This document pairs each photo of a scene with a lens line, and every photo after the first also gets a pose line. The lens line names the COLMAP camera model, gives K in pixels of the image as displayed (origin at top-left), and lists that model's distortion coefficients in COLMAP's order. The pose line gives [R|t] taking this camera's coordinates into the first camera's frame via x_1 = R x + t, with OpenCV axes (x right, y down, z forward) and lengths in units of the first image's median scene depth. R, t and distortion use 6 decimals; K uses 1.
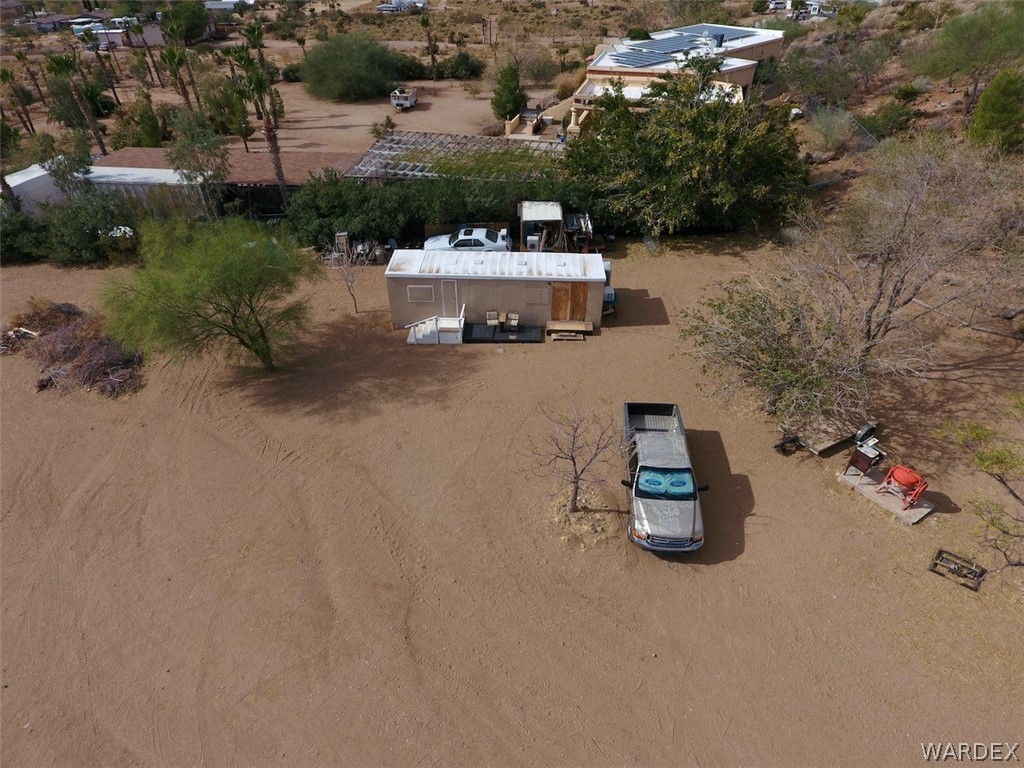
lens RADIAL K [[600.7, 0, 494.0], [0, 600.7, 401.6], [0, 0, 1]] dist [-0.001760, -0.001253]
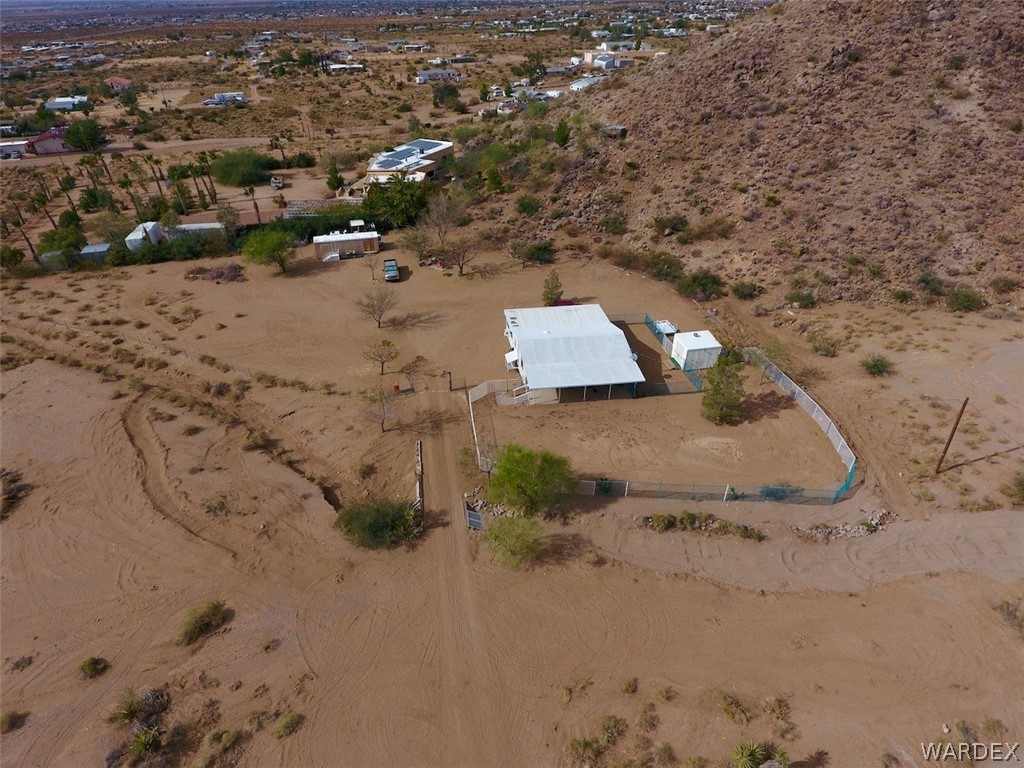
lens RADIAL K [[600.7, 0, 500.7], [0, 600.7, 388.0], [0, 0, 1]] dist [-0.001760, -0.001253]
pose [[0.952972, -0.166870, 0.252979, -0.138560], [0.187279, 0.980552, -0.058688, 0.831303], [-0.238266, 0.103306, 0.965690, -2.057036]]
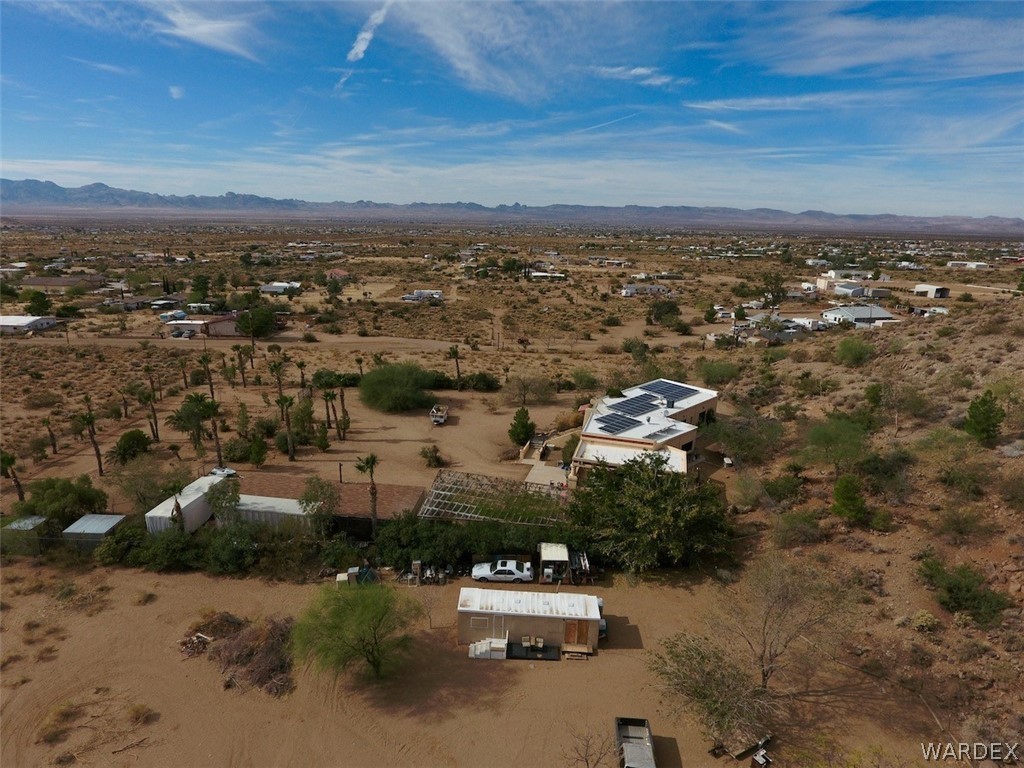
lens RADIAL K [[600.7, 0, 494.9], [0, 600.7, 406.4], [0, 0, 1]] dist [-0.001760, -0.001253]
pose [[0.999213, 0.036550, 0.015383, -0.104805], [-0.028786, 0.935350, -0.352549, -0.131230], [-0.027274, 0.351829, 0.935667, -0.515479]]
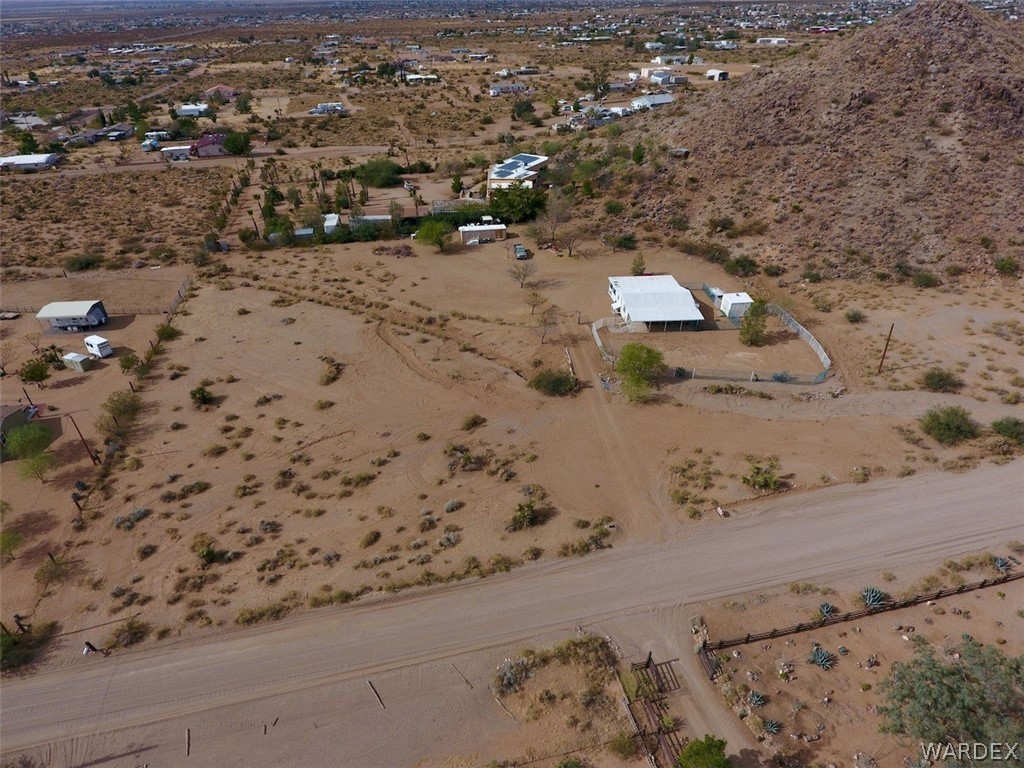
lens RADIAL K [[600.7, 0, 504.0], [0, 600.7, 386.7], [0, 0, 1]] dist [-0.001760, -0.001253]
pose [[0.970227, -0.129988, 0.204357, -0.823422], [0.146768, 0.986750, -0.069159, 1.158175], [-0.192660, 0.097093, 0.976450, -3.013609]]
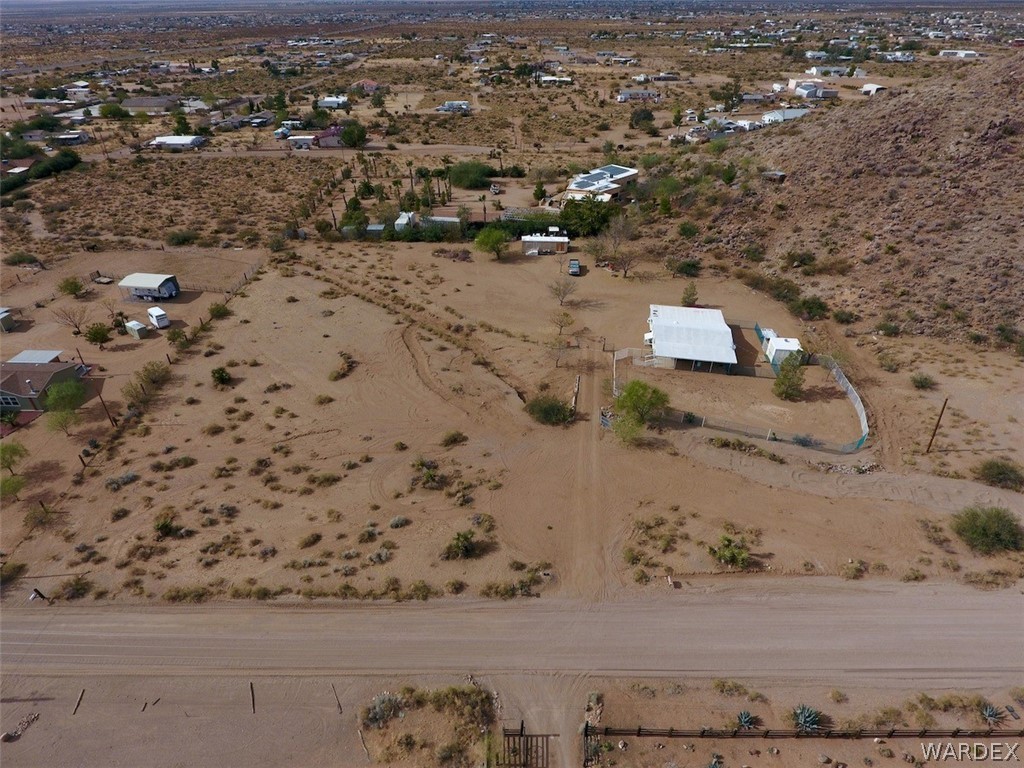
lens RADIAL K [[600.7, 0, 503.9], [0, 600.7, 390.3], [0, 0, 1]] dist [-0.001760, -0.001253]
pose [[0.999832, 0.004647, 0.017750, -0.330722], [-0.003227, 0.996854, -0.079191, 1.110157], [-0.018062, 0.079120, 0.996701, -3.001206]]
